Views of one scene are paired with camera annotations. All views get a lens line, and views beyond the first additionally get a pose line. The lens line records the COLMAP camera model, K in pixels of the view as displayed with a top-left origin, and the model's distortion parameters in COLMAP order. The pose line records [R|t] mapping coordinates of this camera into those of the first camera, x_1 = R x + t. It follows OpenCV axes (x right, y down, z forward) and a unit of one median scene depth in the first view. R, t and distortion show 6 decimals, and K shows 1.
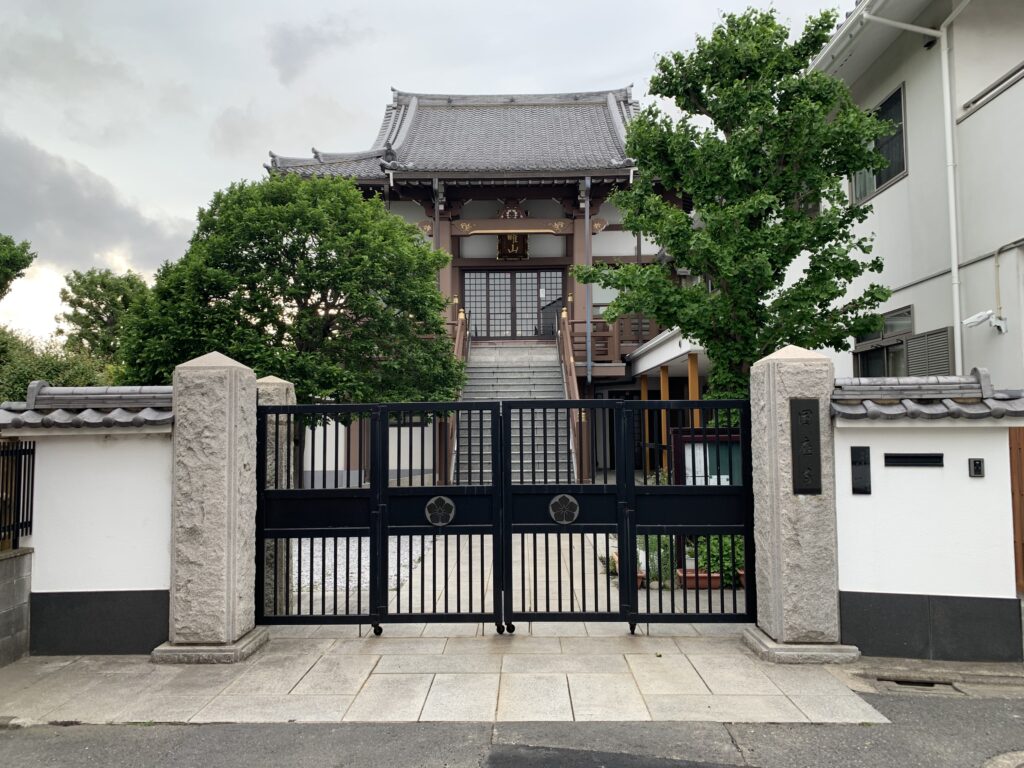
lens RADIAL K [[770.9, 0, 512.0], [0, 770.9, 384.0], [0, 0, 1]] dist [-0.003890, -0.005109]
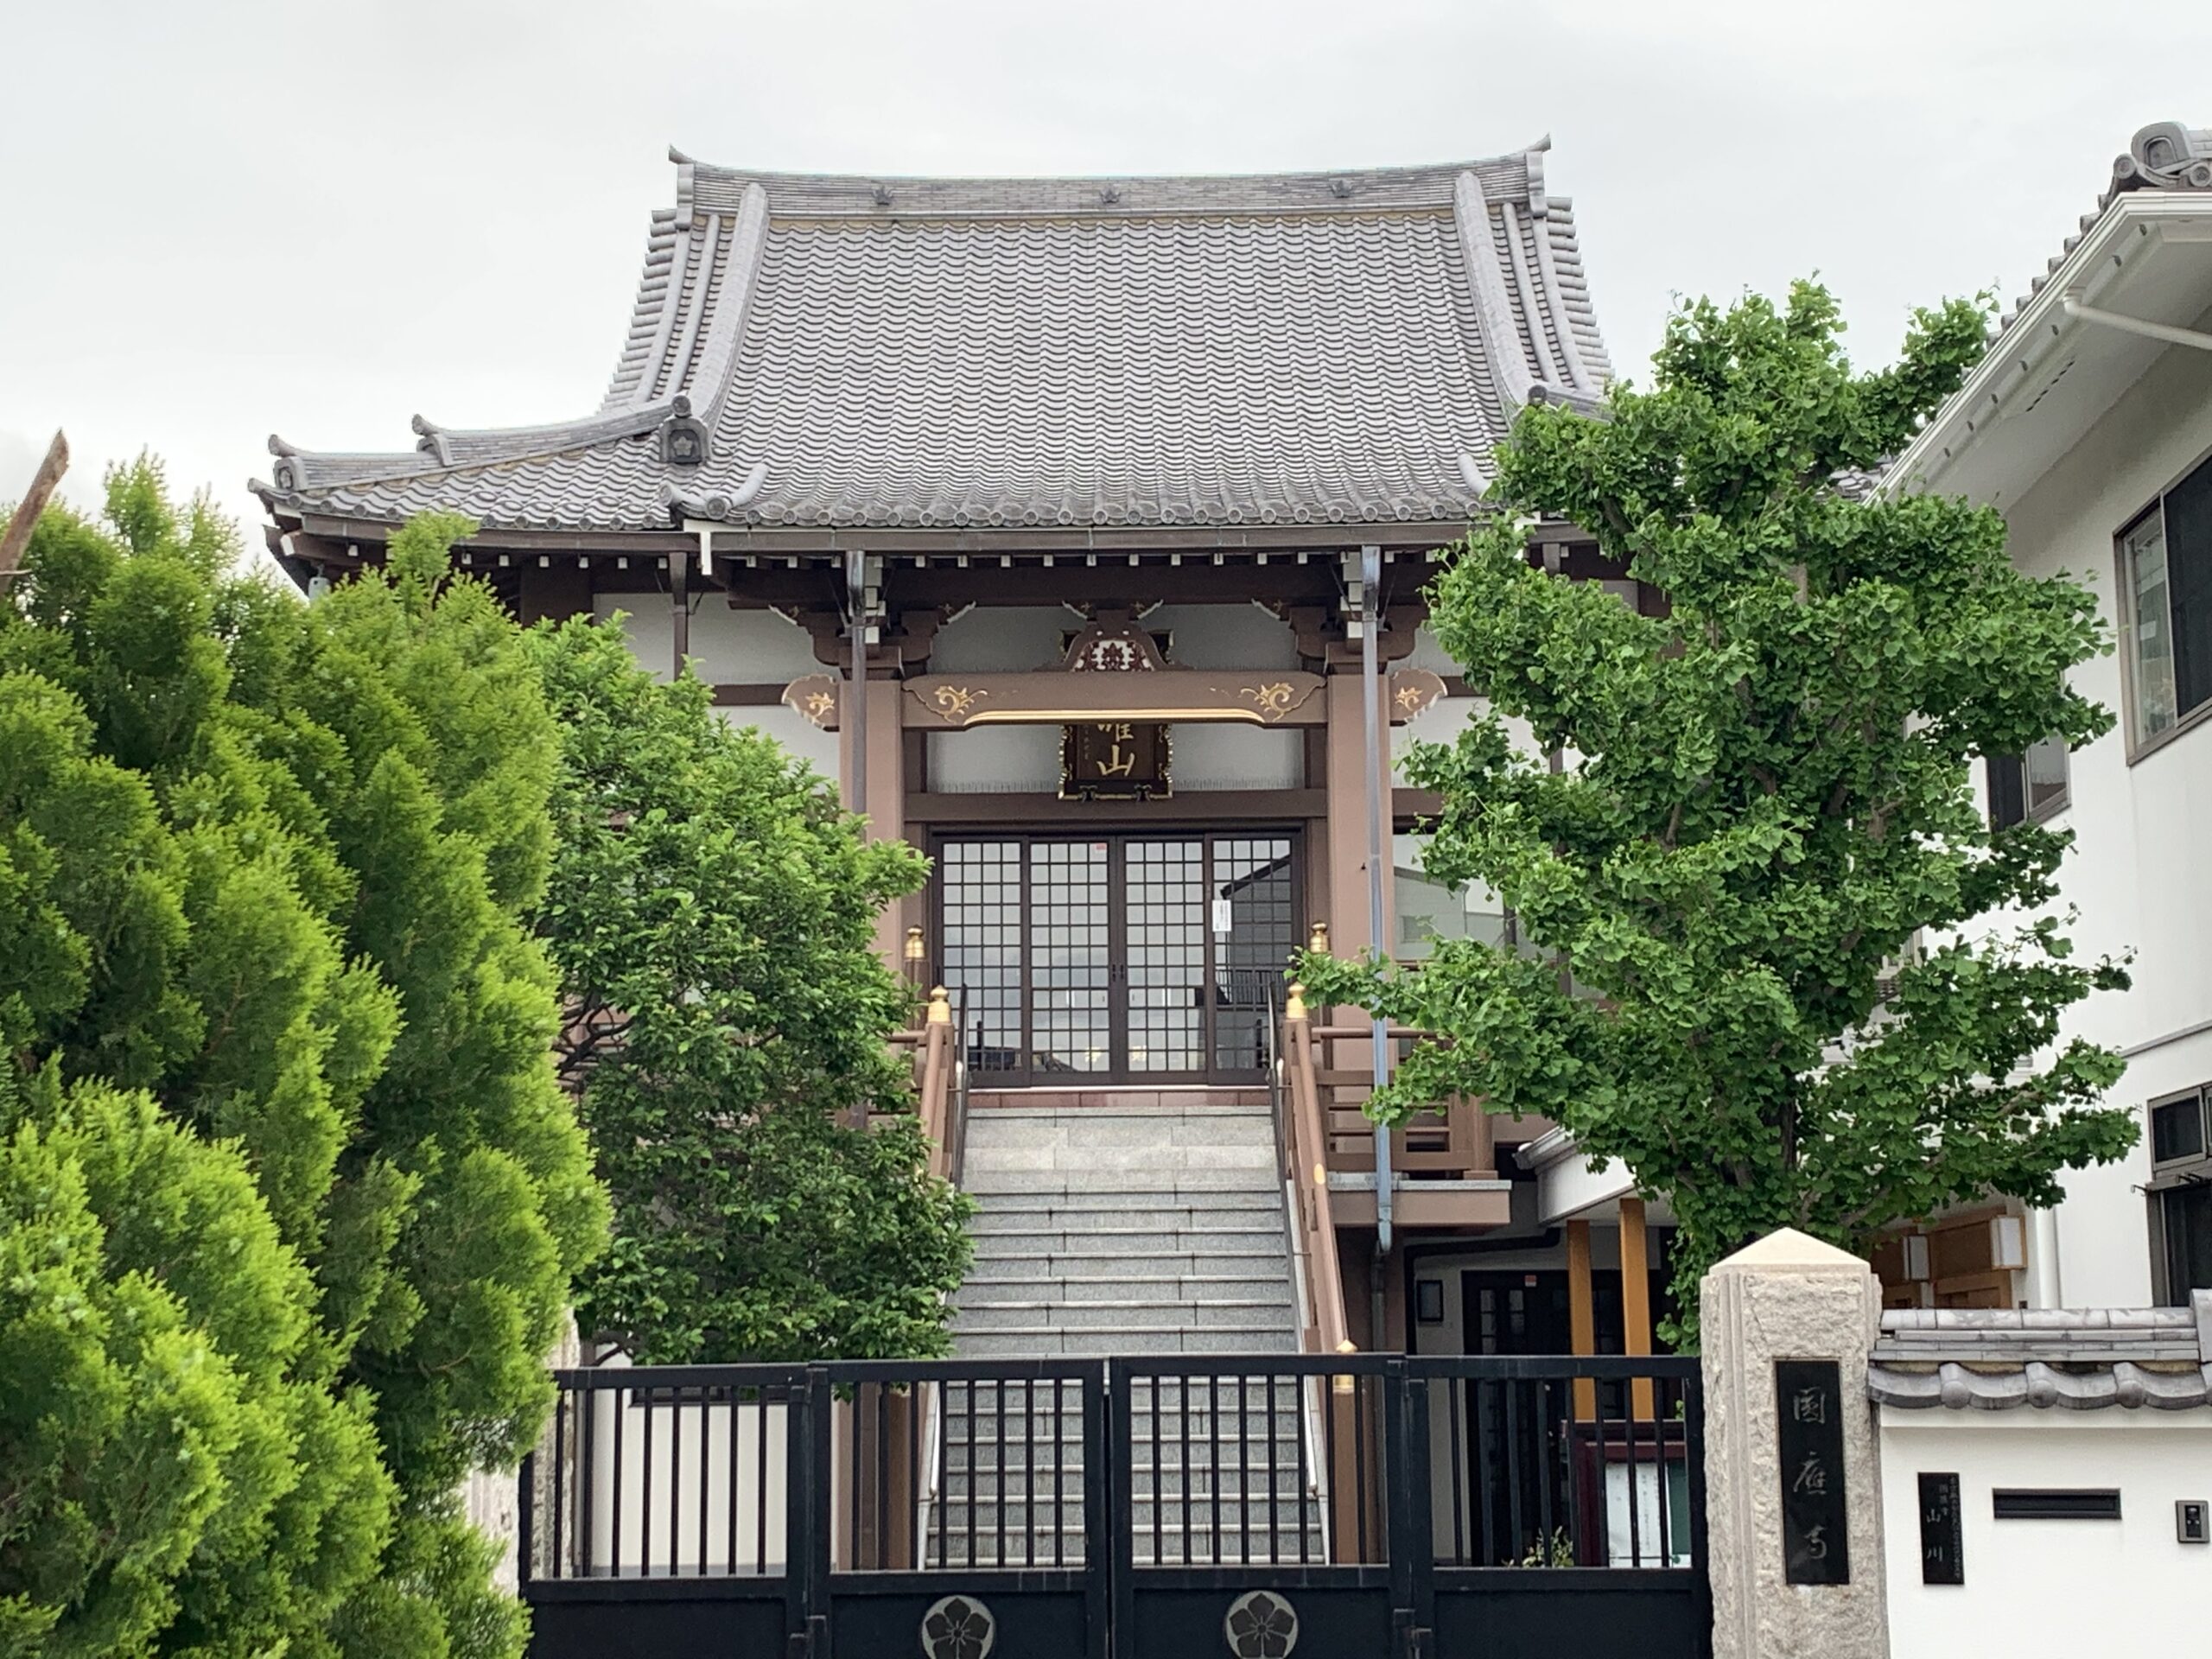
lens RADIAL K [[3055.6, 0, 1106.0], [0, 3055.6, 829.5], [0, 0, 1]] dist [0.144057, -0.410779]
pose [[1.000000, -0.000530, -0.000069, -0.003317], [0.000517, 0.991857, -0.127356, -0.011168], [0.000136, 0.127355, 0.991857, -0.152419]]
